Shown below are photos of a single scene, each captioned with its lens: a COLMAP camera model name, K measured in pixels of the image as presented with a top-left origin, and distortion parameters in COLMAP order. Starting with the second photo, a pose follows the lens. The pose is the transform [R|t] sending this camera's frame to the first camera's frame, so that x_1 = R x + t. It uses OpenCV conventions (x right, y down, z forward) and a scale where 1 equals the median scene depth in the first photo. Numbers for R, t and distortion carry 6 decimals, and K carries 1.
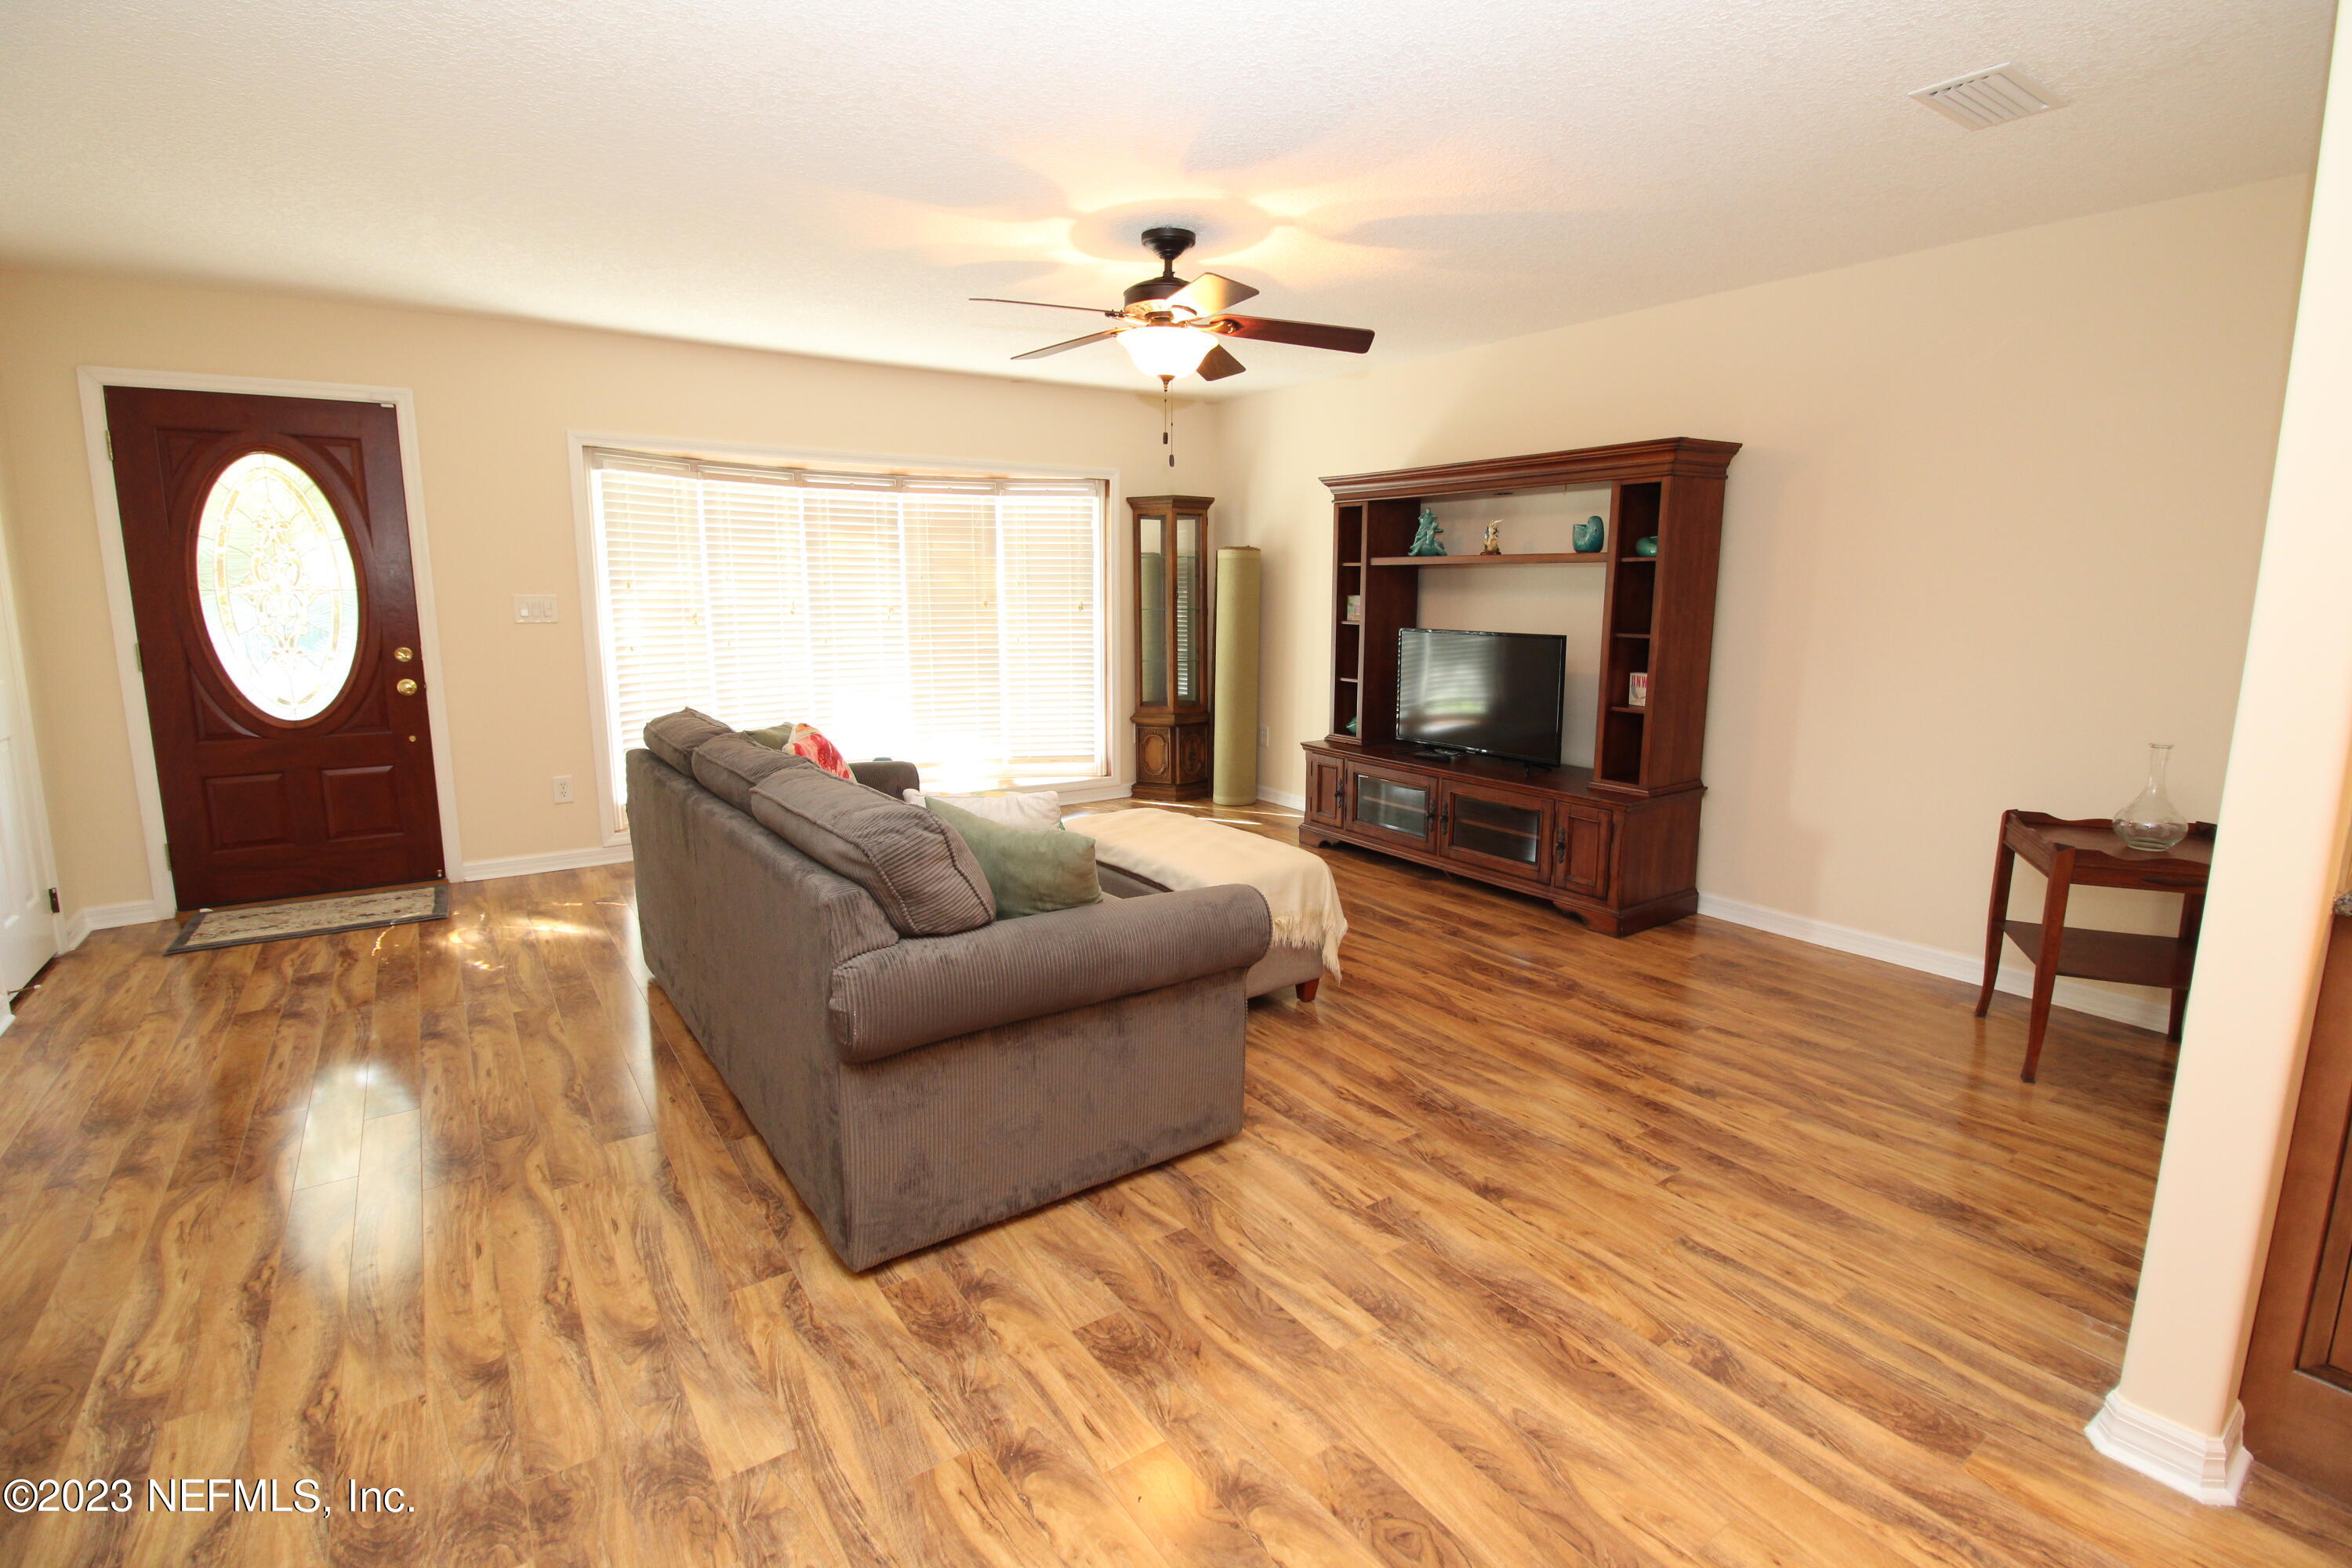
lens RADIAL K [[1089.4, 0, 1175.5], [0, 1089.4, 771.6], [0, 0, 1]] dist [-0.000202, -0.013114]
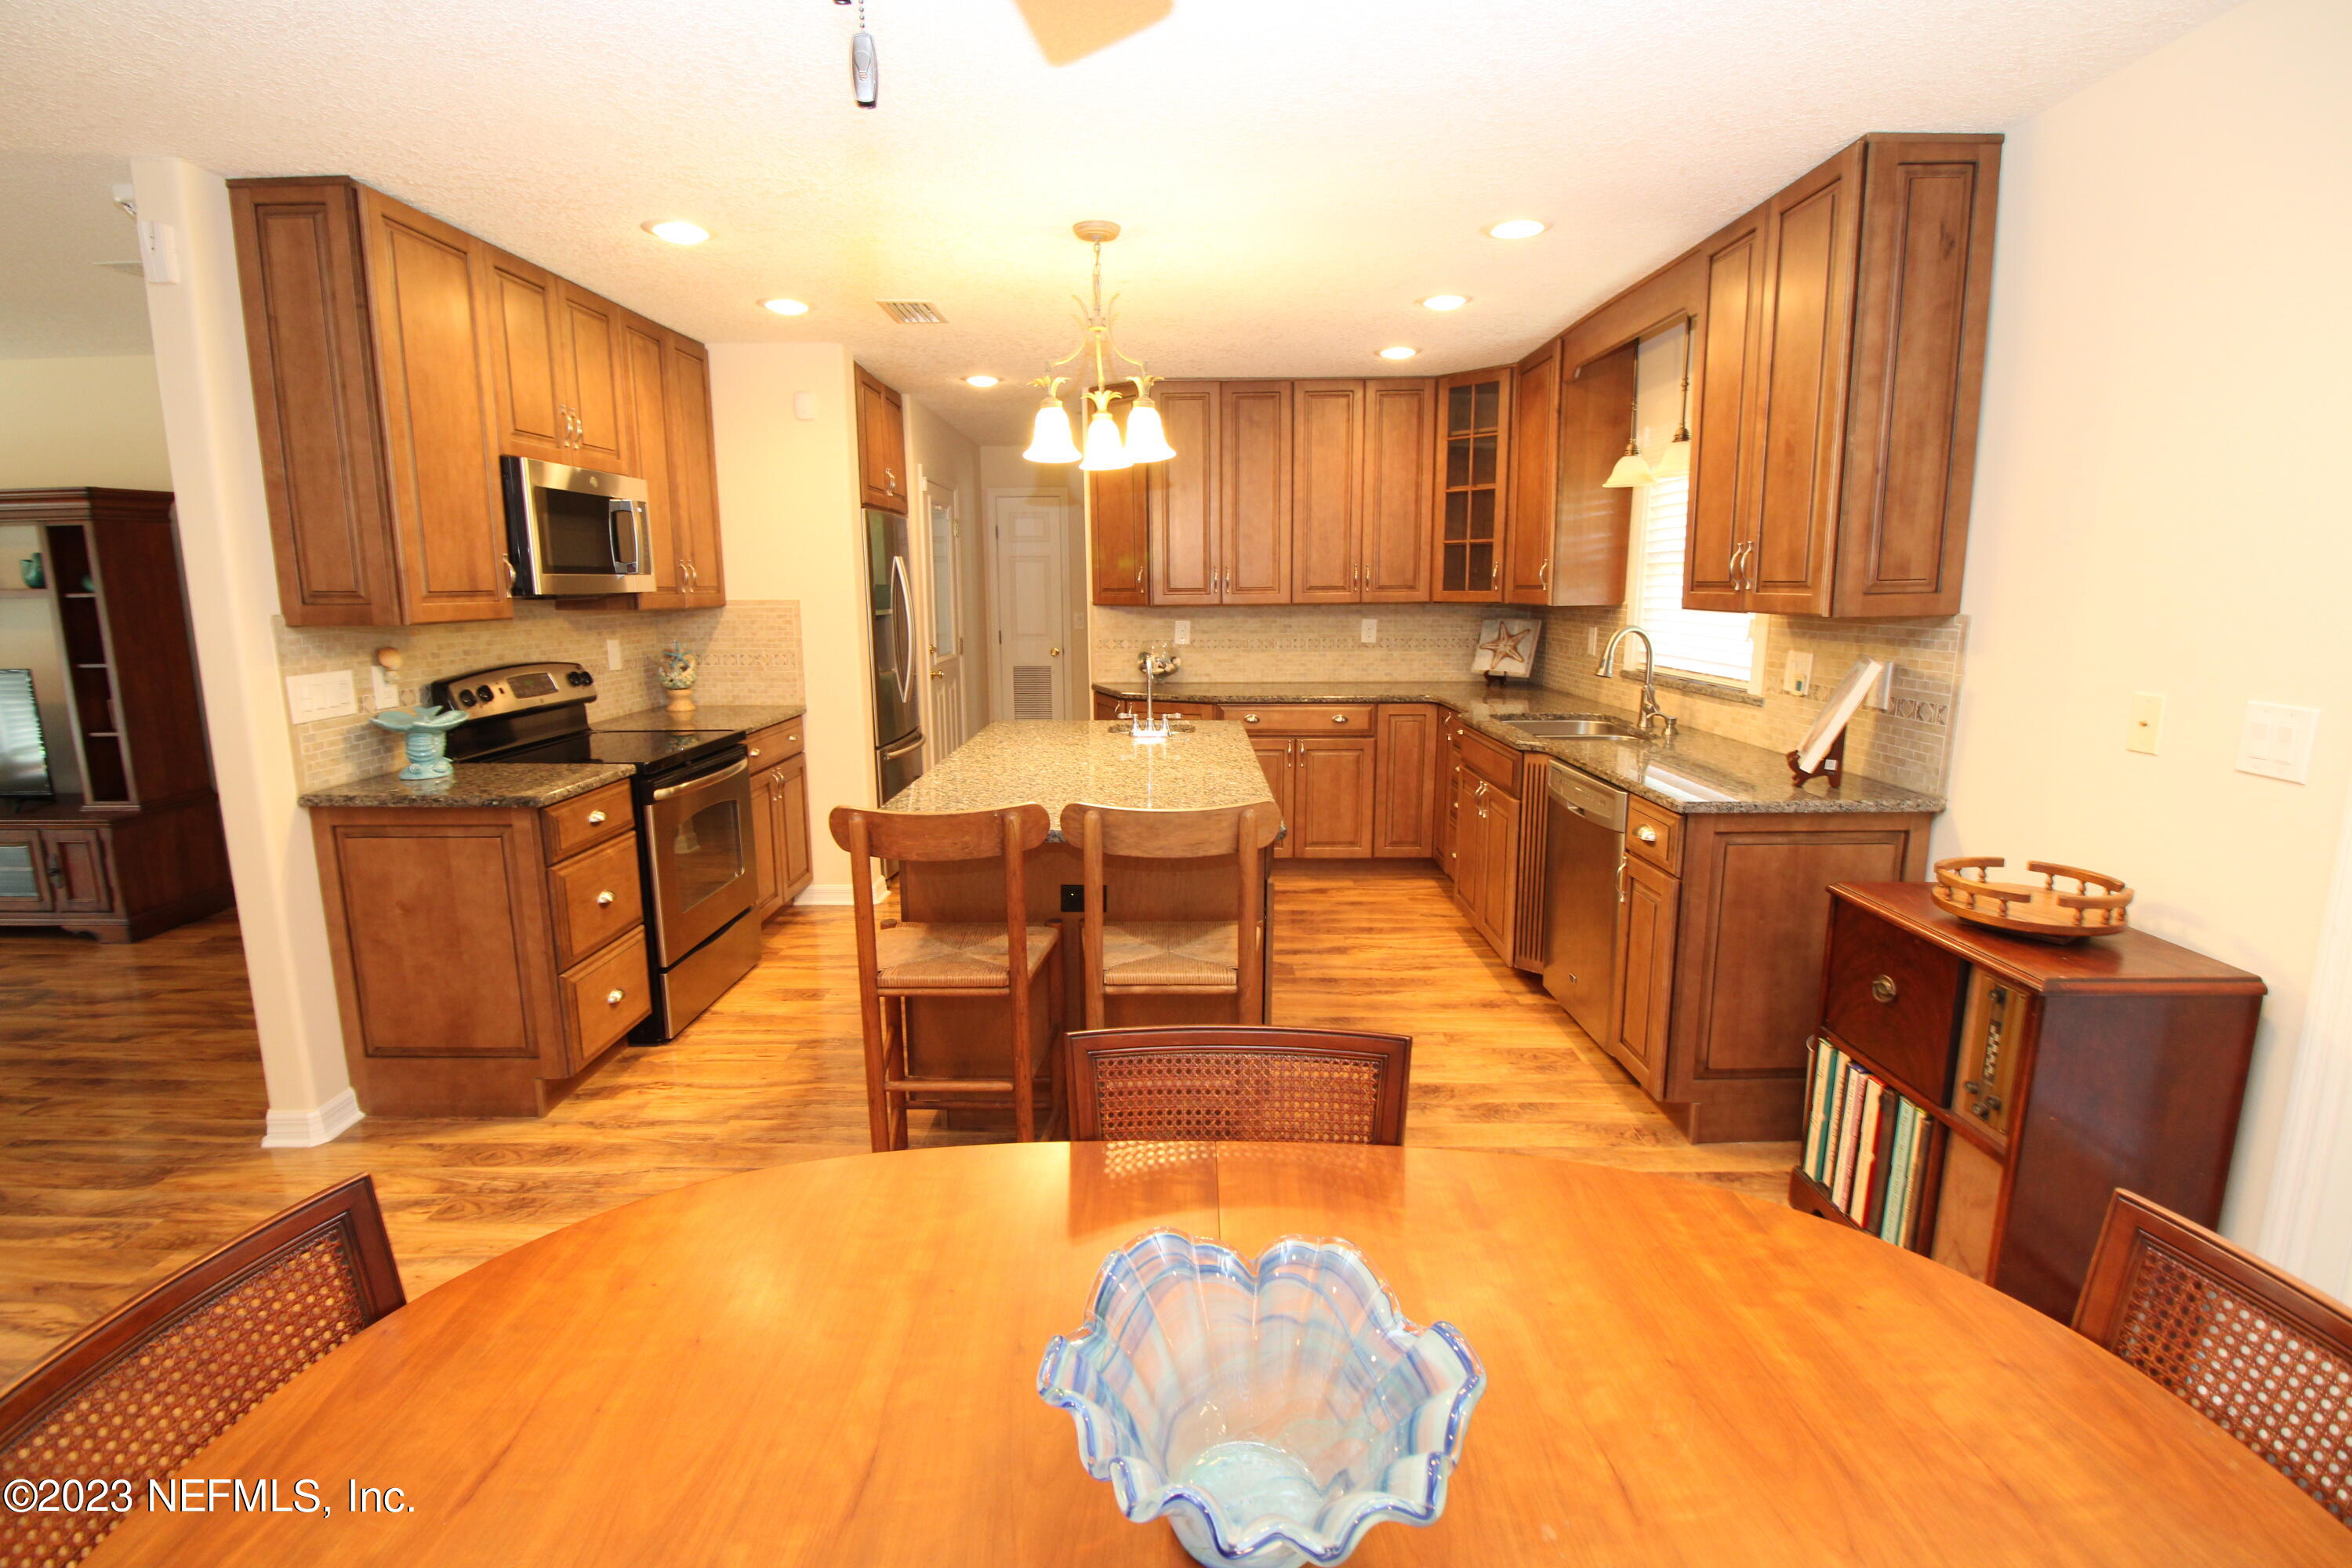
lens RADIAL K [[1089.4, 0, 1168.7], [0, 1089.4, 773.0], [0, 0, 1]] dist [-0.000202, -0.013114]
pose [[0.577974, -0.145826, 0.802920, 0.303199], [0.146678, 0.986444, 0.073573, 0.105107], [-0.802765, 0.075247, 0.591529, -0.865249]]
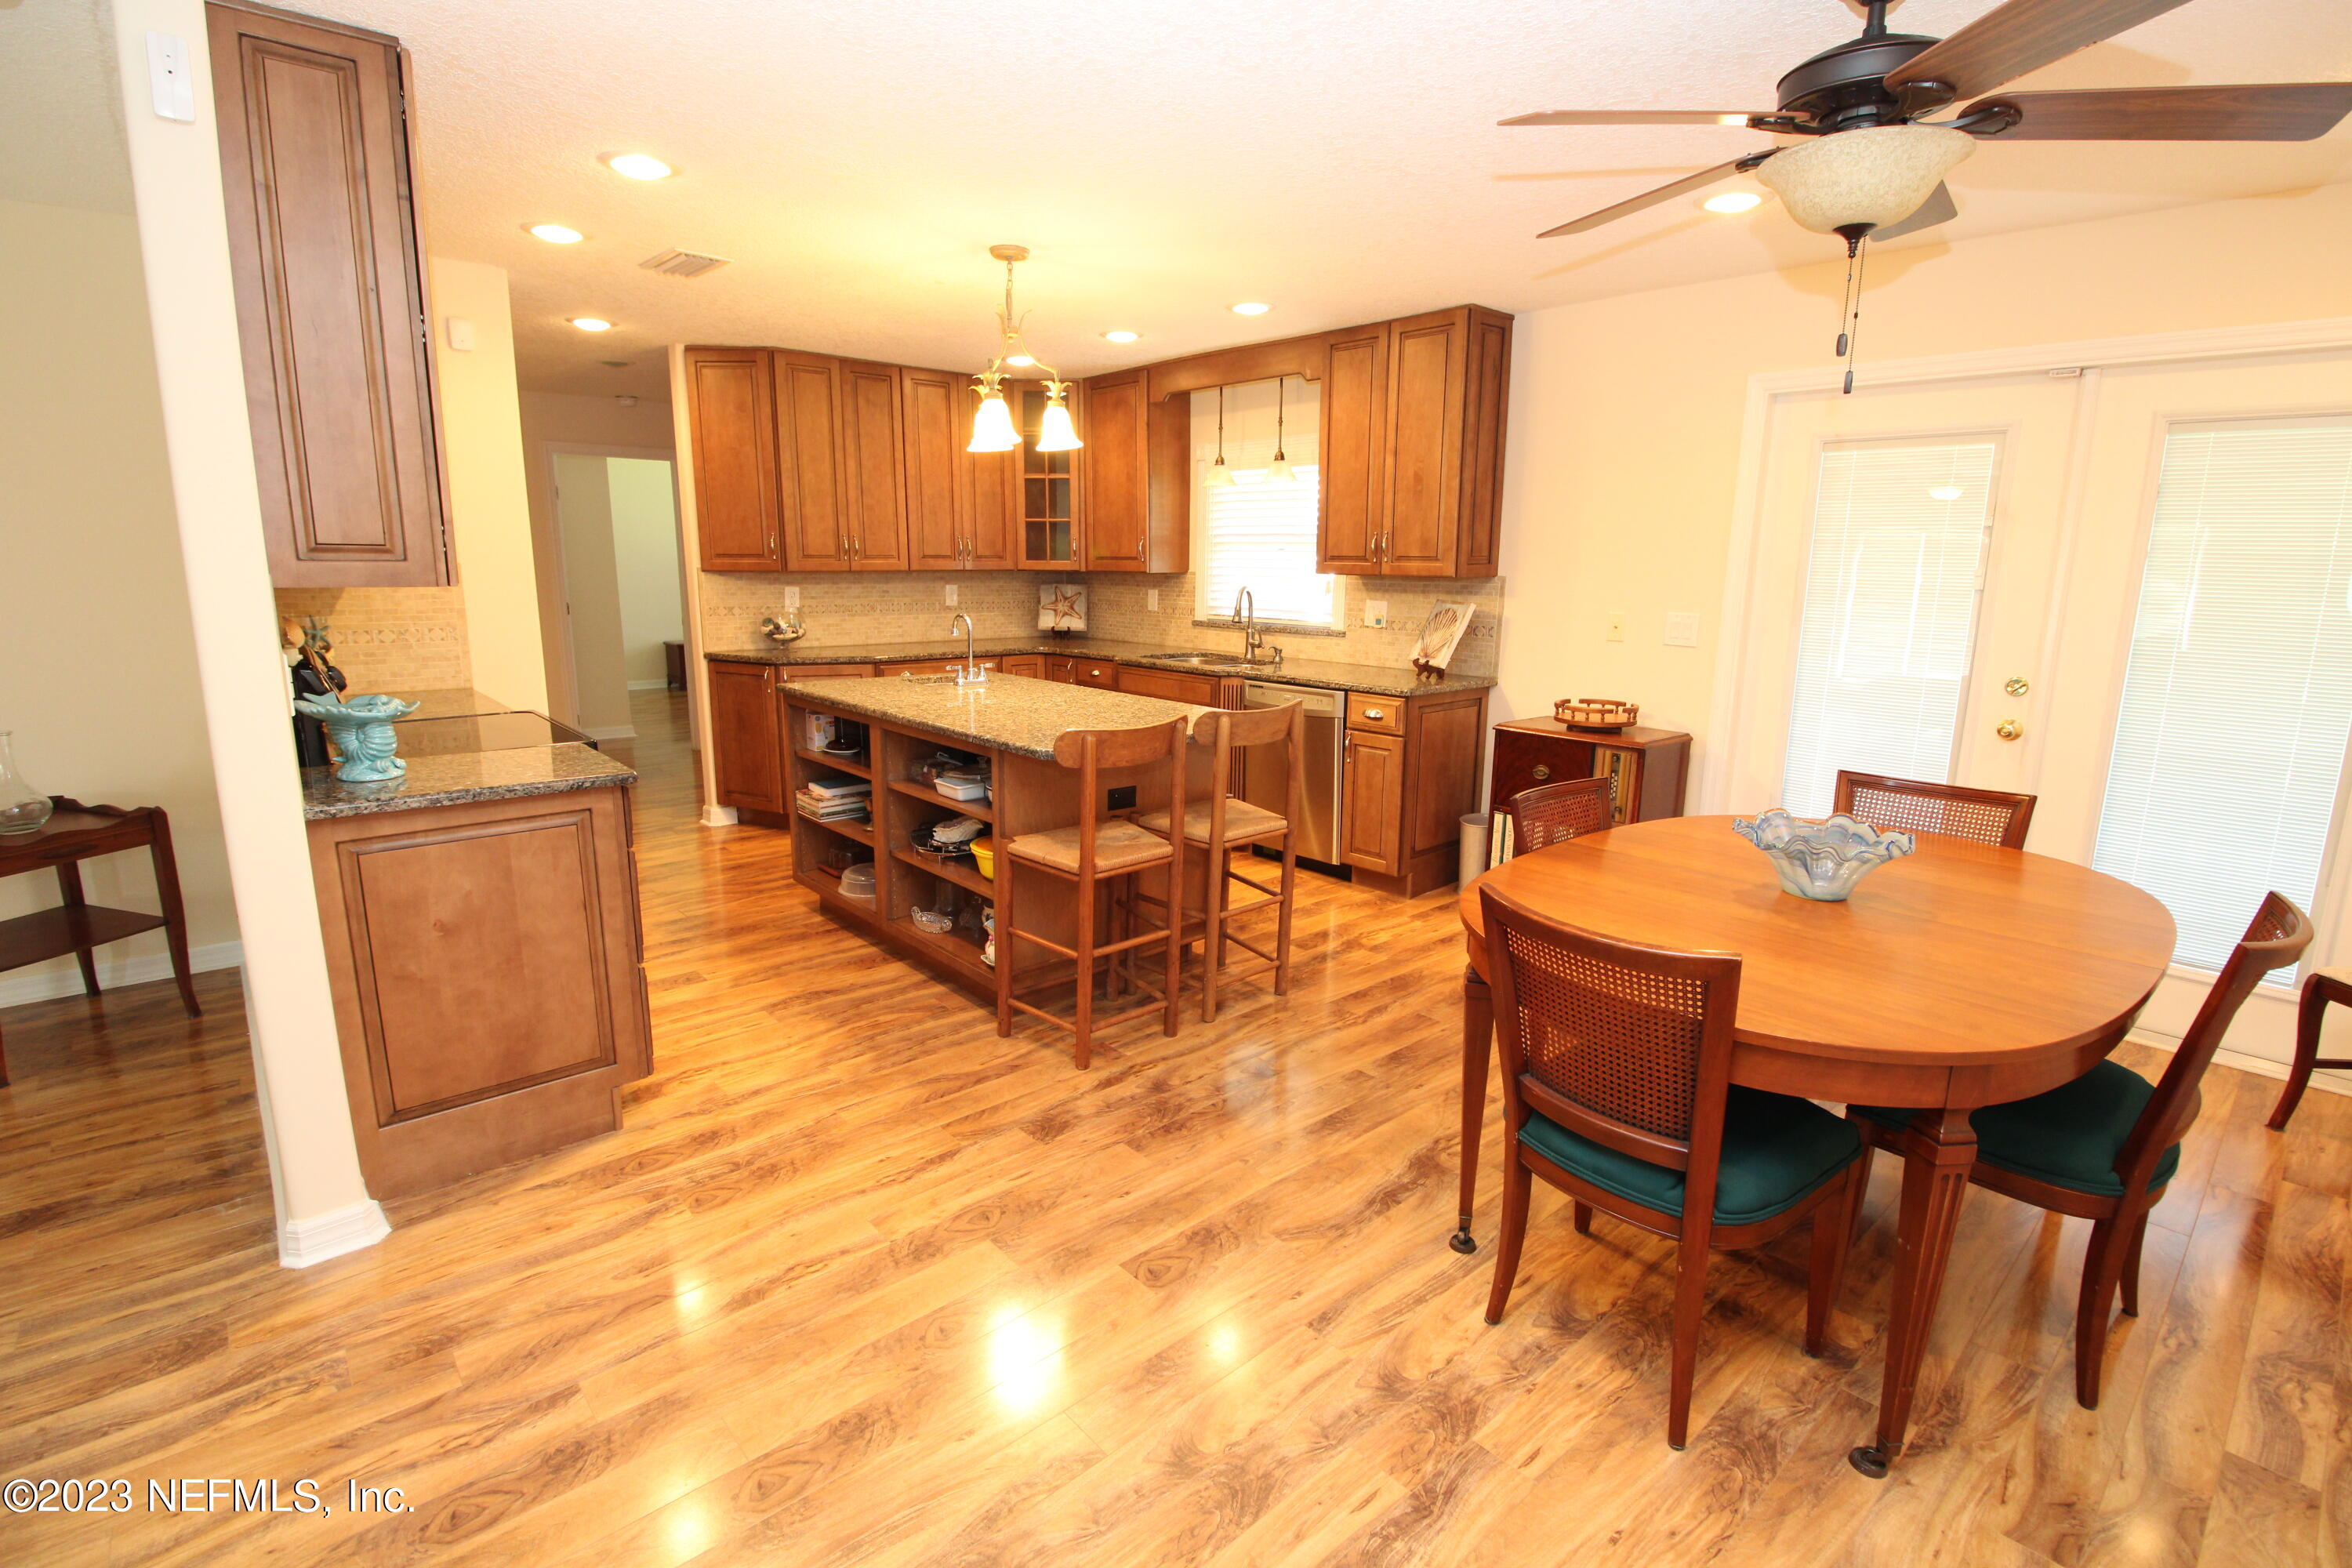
lens RADIAL K [[1089.4, 0, 1173.7], [0, 1089.4, 773.5], [0, 0, 1]] dist [-0.000202, -0.013114]
pose [[-0.123911, -0.196987, 0.972544, -0.300704], [0.159363, 0.963425, 0.215444, -0.036209], [-0.979413, 0.181683, -0.087986, -0.016337]]
